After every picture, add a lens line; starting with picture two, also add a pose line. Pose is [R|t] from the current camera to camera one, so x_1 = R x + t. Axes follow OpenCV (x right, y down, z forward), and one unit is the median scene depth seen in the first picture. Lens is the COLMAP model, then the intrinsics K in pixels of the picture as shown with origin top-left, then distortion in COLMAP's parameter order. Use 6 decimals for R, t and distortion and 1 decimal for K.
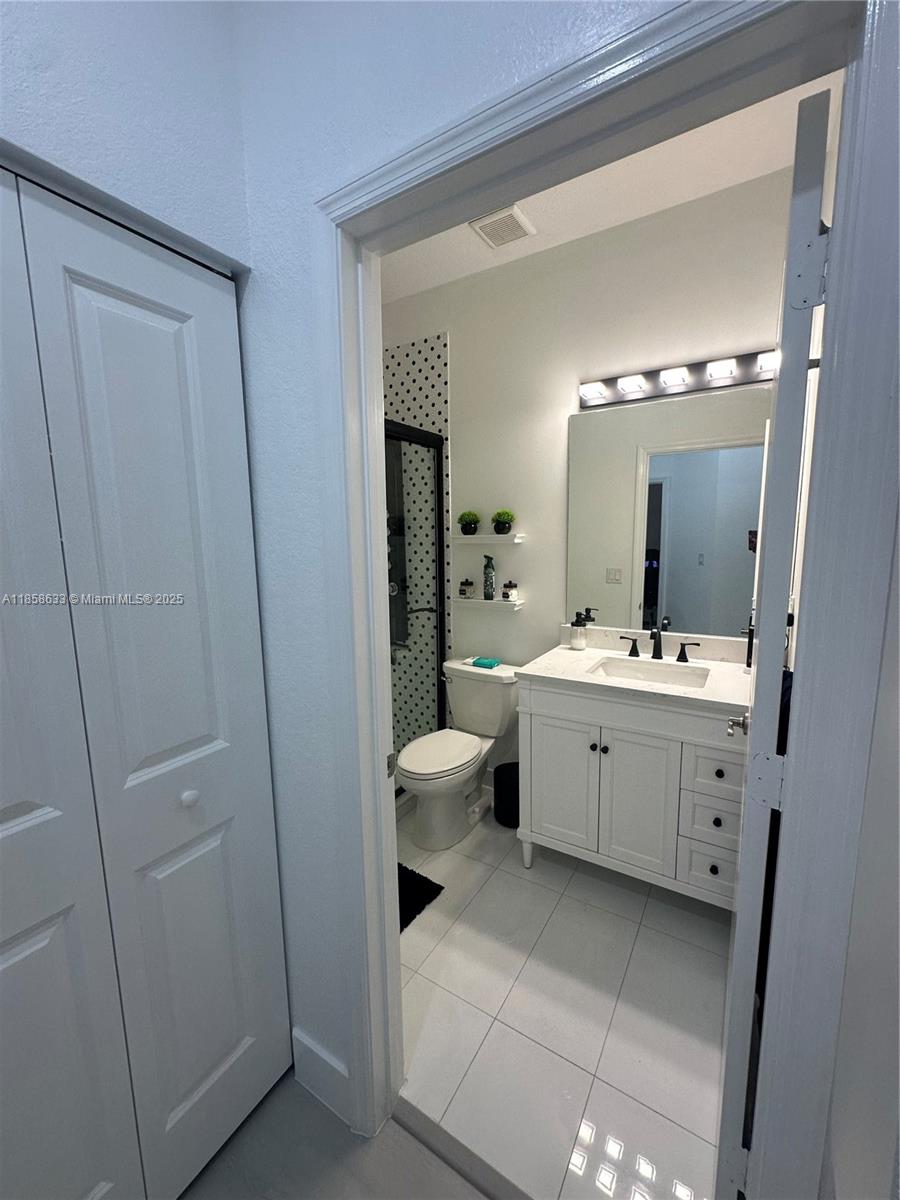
lens RADIAL K [[478.1, 0, 450.0], [0, 478.1, 600.0], [0, 0, 1]] dist [-0.006757, 0.001814]
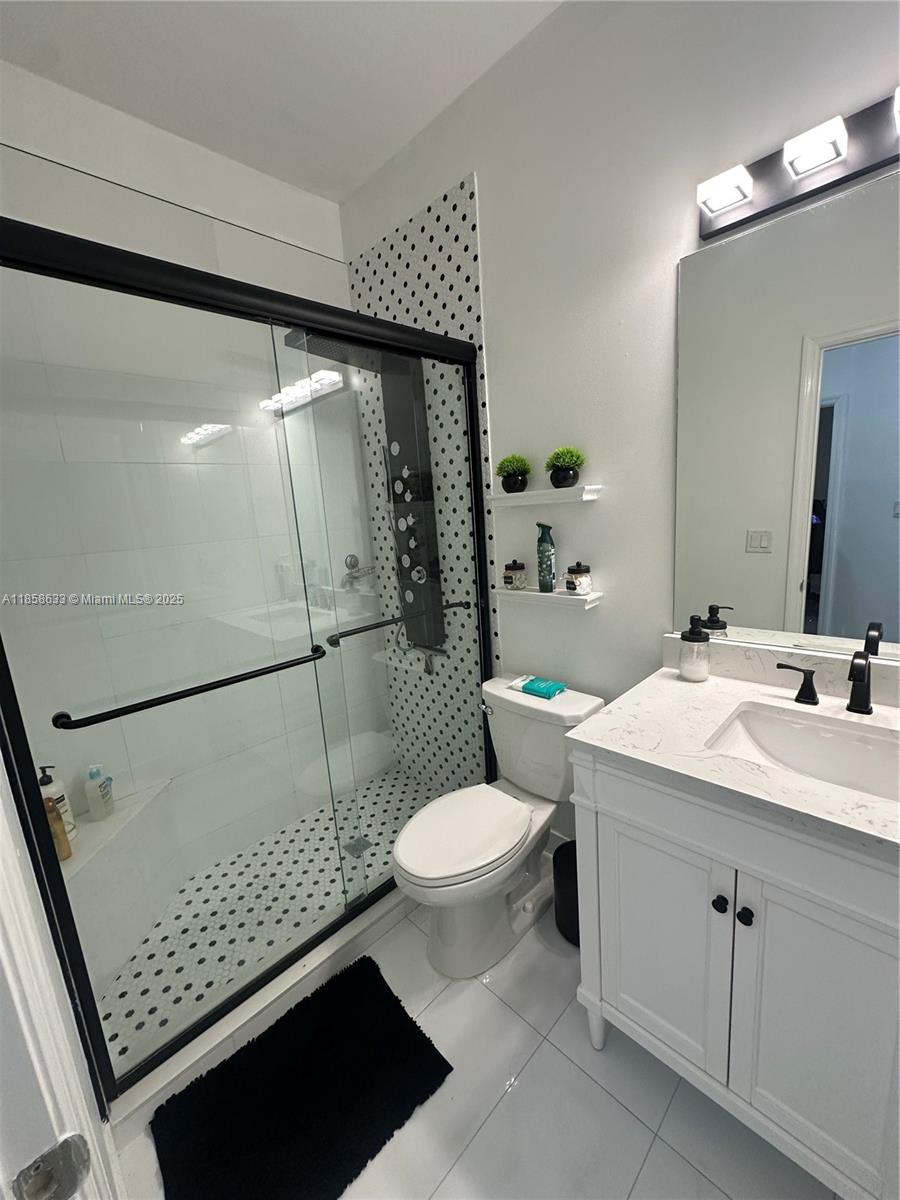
lens RADIAL K [[478.1, 0, 450.0], [0, 478.1, 600.0], [0, 0, 1]] dist [-0.006757, 0.001814]
pose [[0.972799, -0.012096, -0.231333, 0.100733], [0.027902, 0.997484, 0.065174, -0.034255], [0.229963, -0.069856, 0.970689, 0.329015]]
